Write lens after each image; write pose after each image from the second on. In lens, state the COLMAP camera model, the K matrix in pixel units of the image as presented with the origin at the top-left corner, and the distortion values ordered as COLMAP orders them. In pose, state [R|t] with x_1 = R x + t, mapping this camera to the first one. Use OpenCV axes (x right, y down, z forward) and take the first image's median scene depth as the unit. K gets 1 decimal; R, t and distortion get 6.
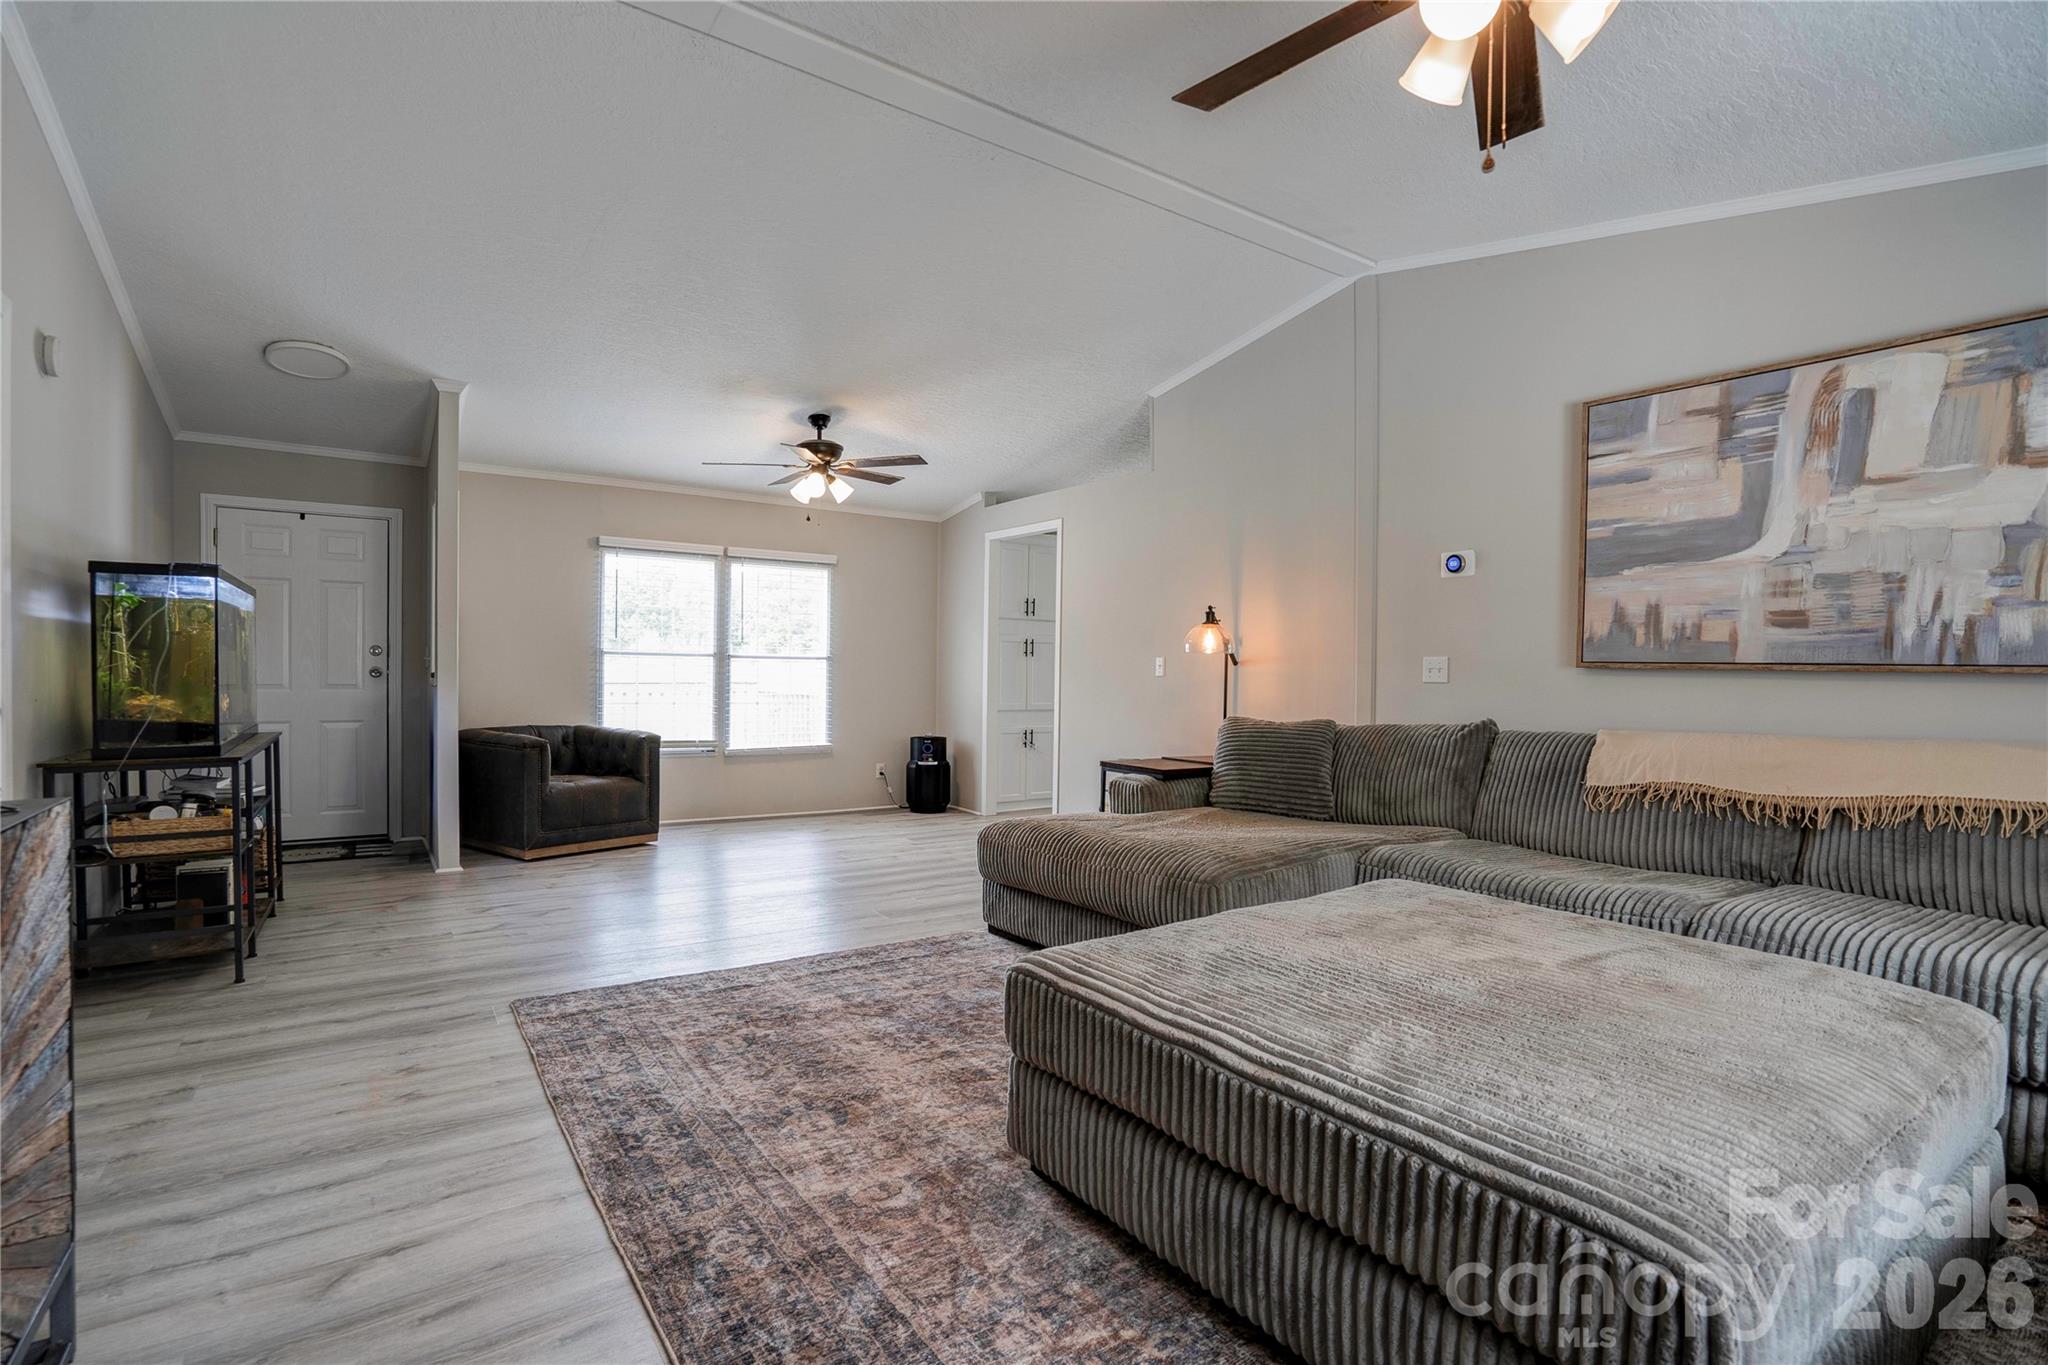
lens RADIAL K [[965.5, 0, 1041.2], [0, 965.5, 680.8], [0, 0, 1]] dist [-0.057775, 0.022781]
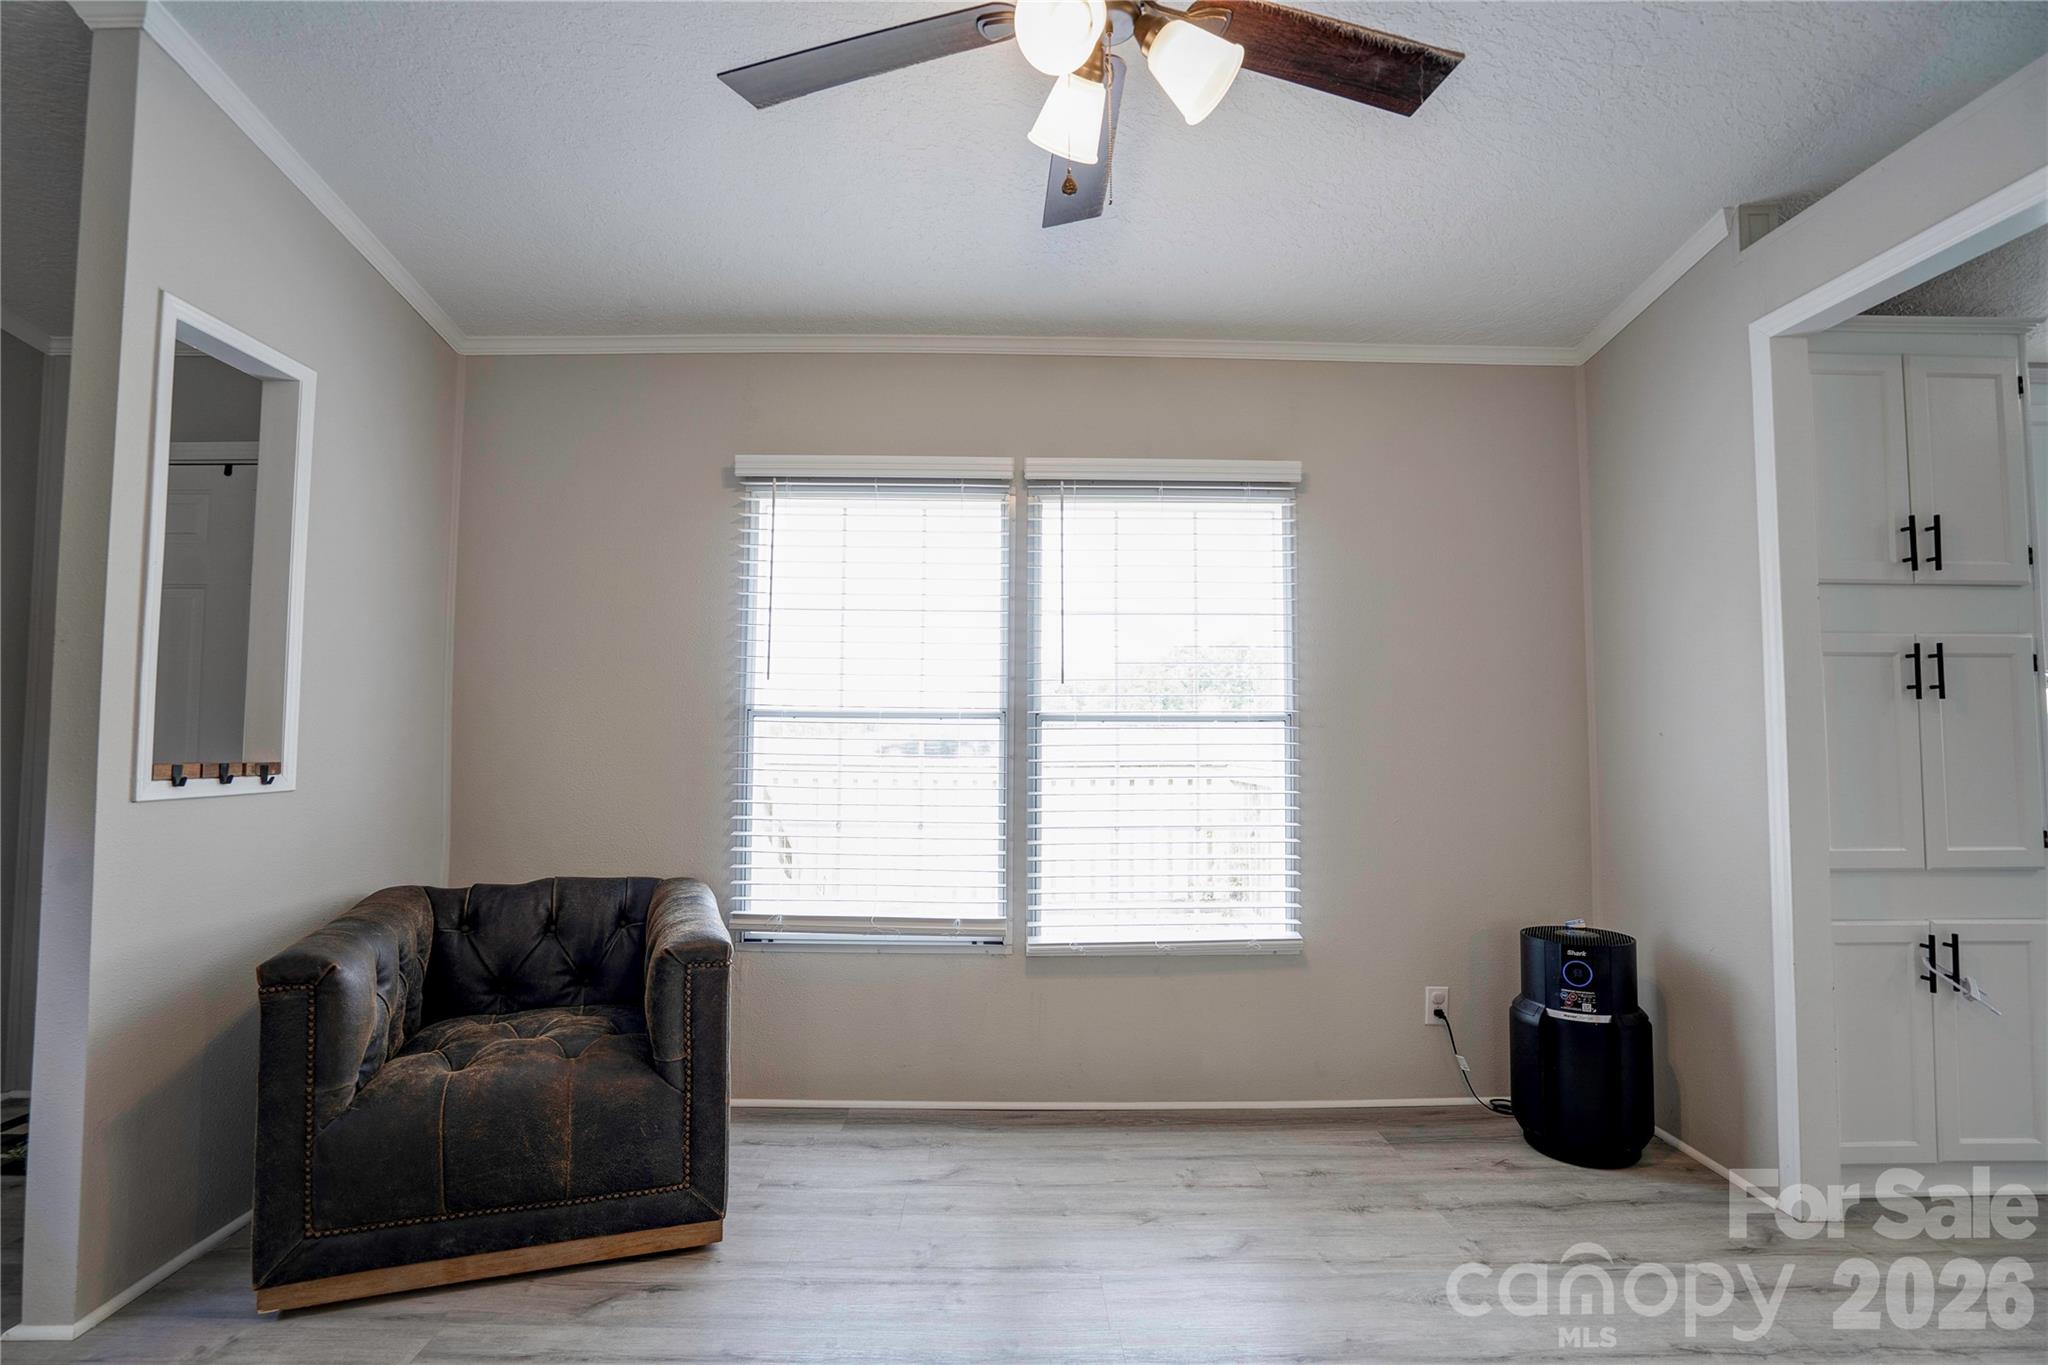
lens RADIAL K [[965.5, 0, 995.8], [0, 965.5, 685.9], [0, 0, 1]] dist [-0.057775, 0.022781]
pose [[0.808020, -0.041420, -0.587698, -0.062871], [0.001671, 0.997683, -0.068017, -0.007323], [0.589153, 0.053977, 0.806217, 0.453438]]
